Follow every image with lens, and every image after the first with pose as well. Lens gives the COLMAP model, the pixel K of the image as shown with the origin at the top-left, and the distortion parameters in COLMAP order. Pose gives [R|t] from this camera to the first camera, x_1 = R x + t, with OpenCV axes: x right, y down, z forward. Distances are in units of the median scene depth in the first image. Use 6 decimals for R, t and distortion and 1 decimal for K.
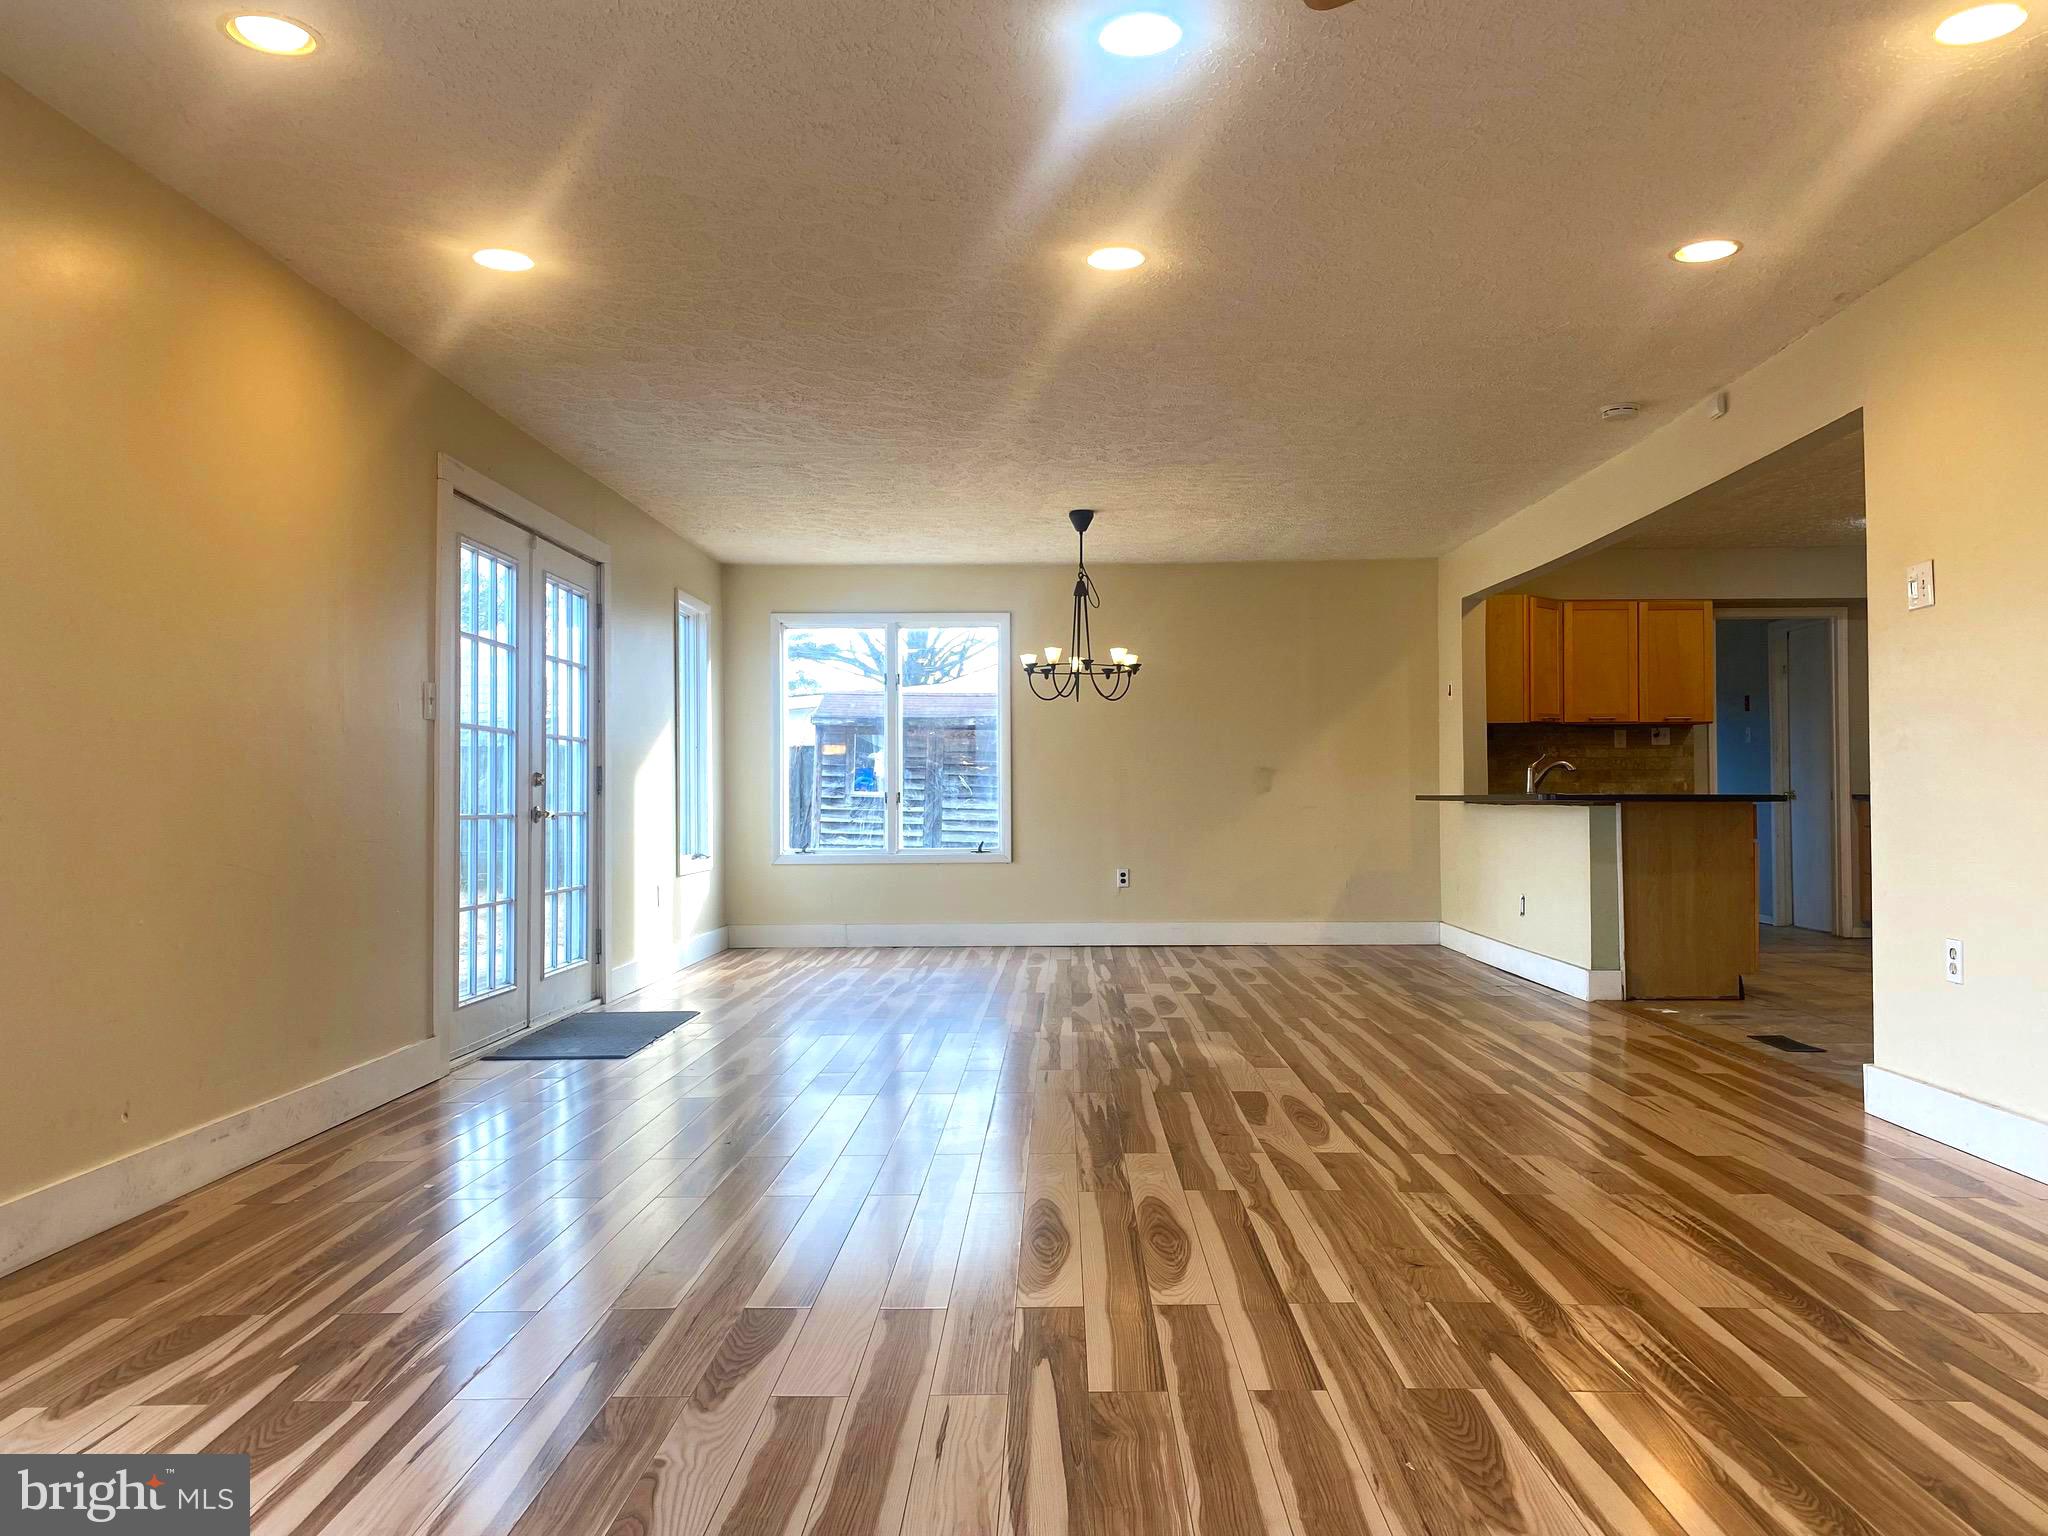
lens RADIAL K [[1554.1, 0, 1032.5], [0, 1554.1, 761.7], [0, 0, 1]] dist [-0.002345, -0.007794]
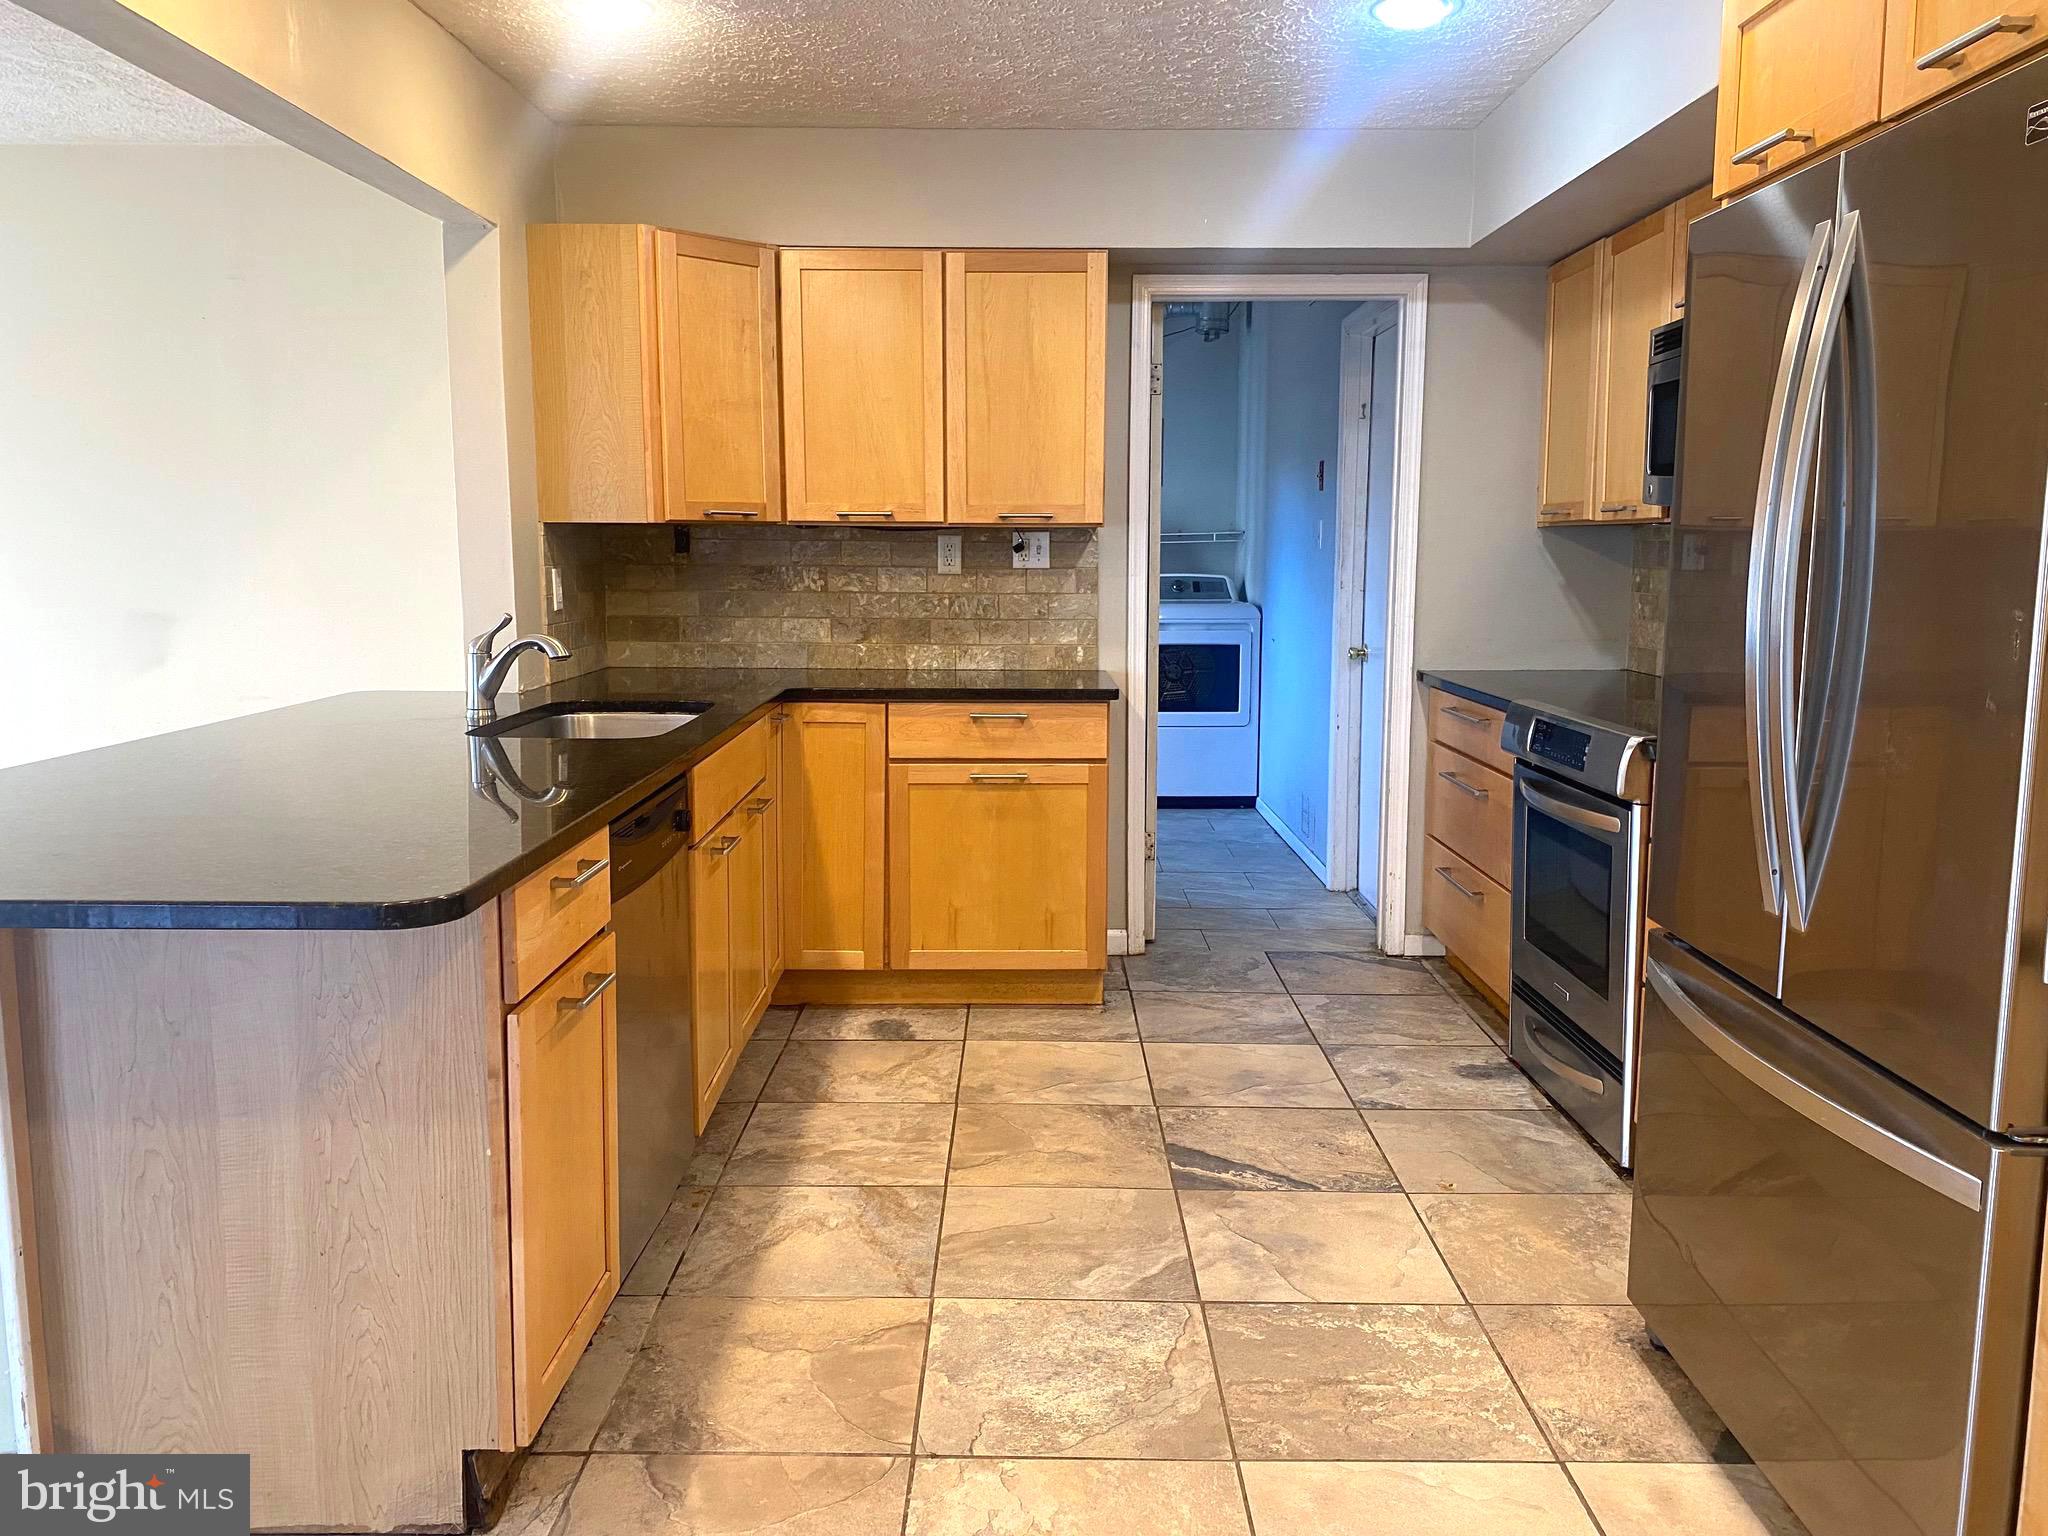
lens RADIAL K [[1554.1, 0, 1017.6], [0, 1554.1, 767.3], [0, 0, 1]] dist [-0.002345, -0.007794]
pose [[0.999558, 0.002977, 0.029568, 0.386952], [-0.007571, 0.987646, 0.156518, -0.025127], [-0.028736, -0.156673, 0.987232, 0.515272]]
